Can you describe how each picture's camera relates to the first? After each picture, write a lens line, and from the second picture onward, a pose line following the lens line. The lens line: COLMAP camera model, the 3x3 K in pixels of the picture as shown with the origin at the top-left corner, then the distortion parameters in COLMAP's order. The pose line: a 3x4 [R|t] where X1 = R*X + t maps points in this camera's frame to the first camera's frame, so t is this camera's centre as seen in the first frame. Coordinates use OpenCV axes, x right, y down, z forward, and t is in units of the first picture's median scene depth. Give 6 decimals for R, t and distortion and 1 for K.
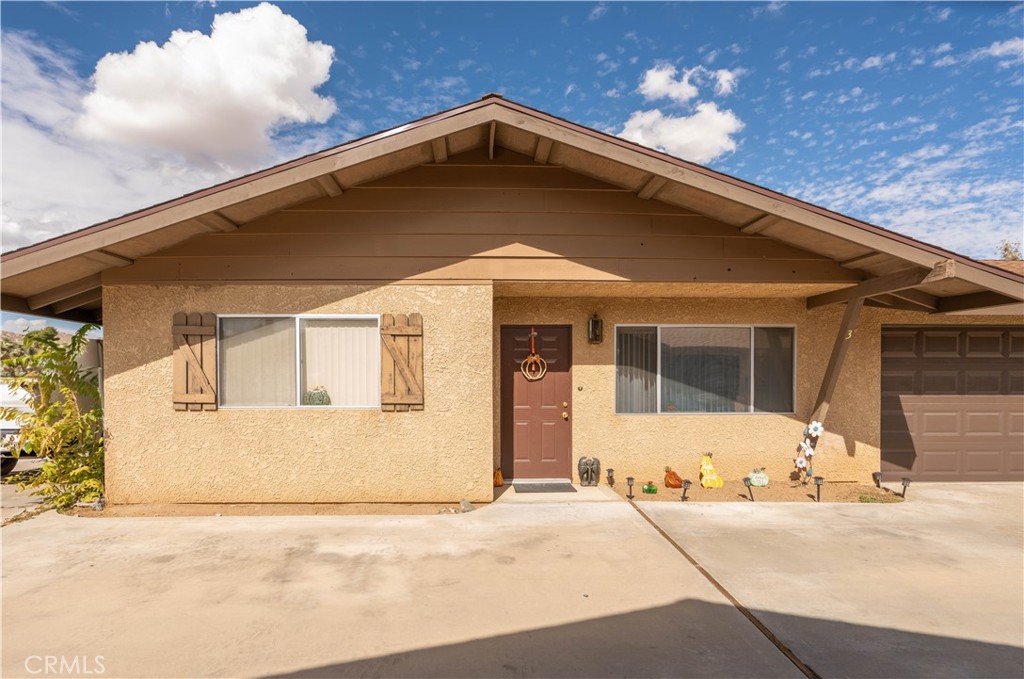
lens RADIAL K [[471.9, 0, 475.9], [0, 471.9, 365.0], [0, 0, 1]] dist [-0.003143, -0.001376]
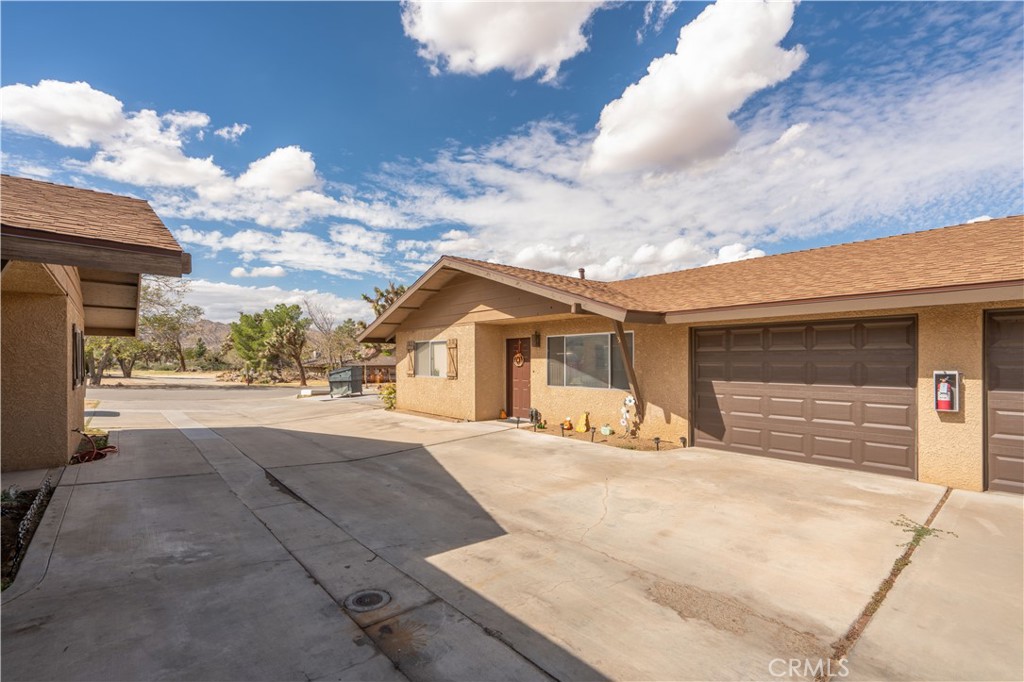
lens RADIAL K [[491.9, 0, 510.4], [0, 491.9, 357.8], [0, 0, 1]] dist [-0.001191, 0.001263]
pose [[0.617402, -0.005977, -0.786625, 1.663965], [0.021880, 0.999715, 0.009577, -0.023911], [0.786344, -0.023124, 0.617356, -0.260995]]
